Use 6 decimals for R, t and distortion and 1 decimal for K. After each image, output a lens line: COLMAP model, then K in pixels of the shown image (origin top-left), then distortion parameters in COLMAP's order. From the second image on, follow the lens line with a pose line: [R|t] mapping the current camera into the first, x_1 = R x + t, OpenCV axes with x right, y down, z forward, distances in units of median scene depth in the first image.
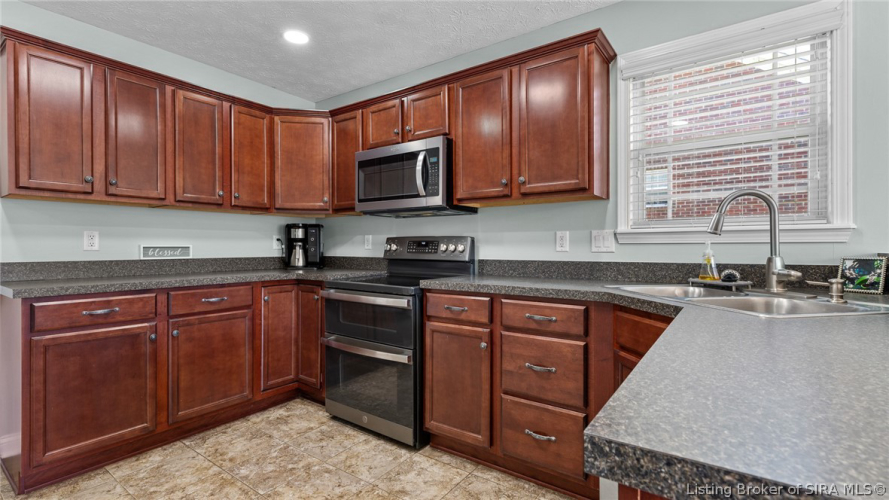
lens RADIAL K [[403.4, 0, 447.0], [0, 403.4, 250.1], [0, 0, 1]] dist [0.017716, 0.000744]
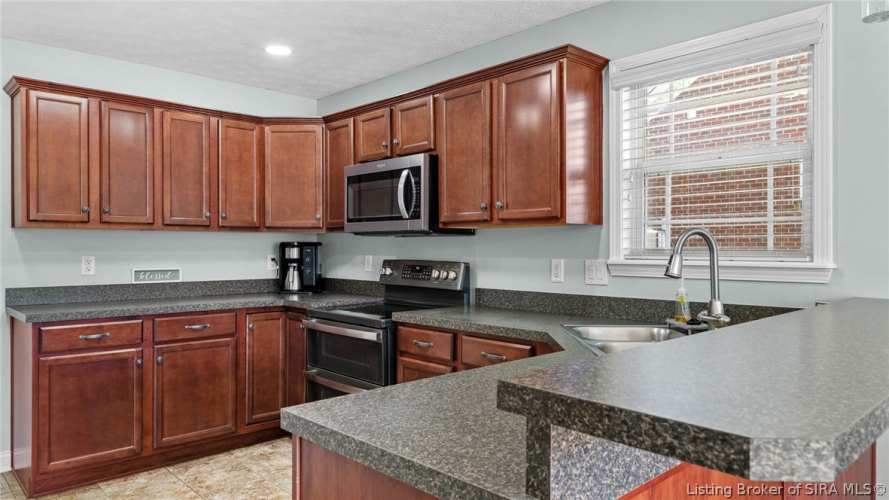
lens RADIAL K [[592.7, 0, 447.3], [0, 592.7, 257.3], [0, 0, 1]] dist [0.031960, 0.005109]
pose [[0.982446, 0.005222, -0.186472, 0.299235], [-0.004312, 0.999977, 0.005282, -0.058139], [0.186496, -0.004385, 0.982446, -0.312918]]
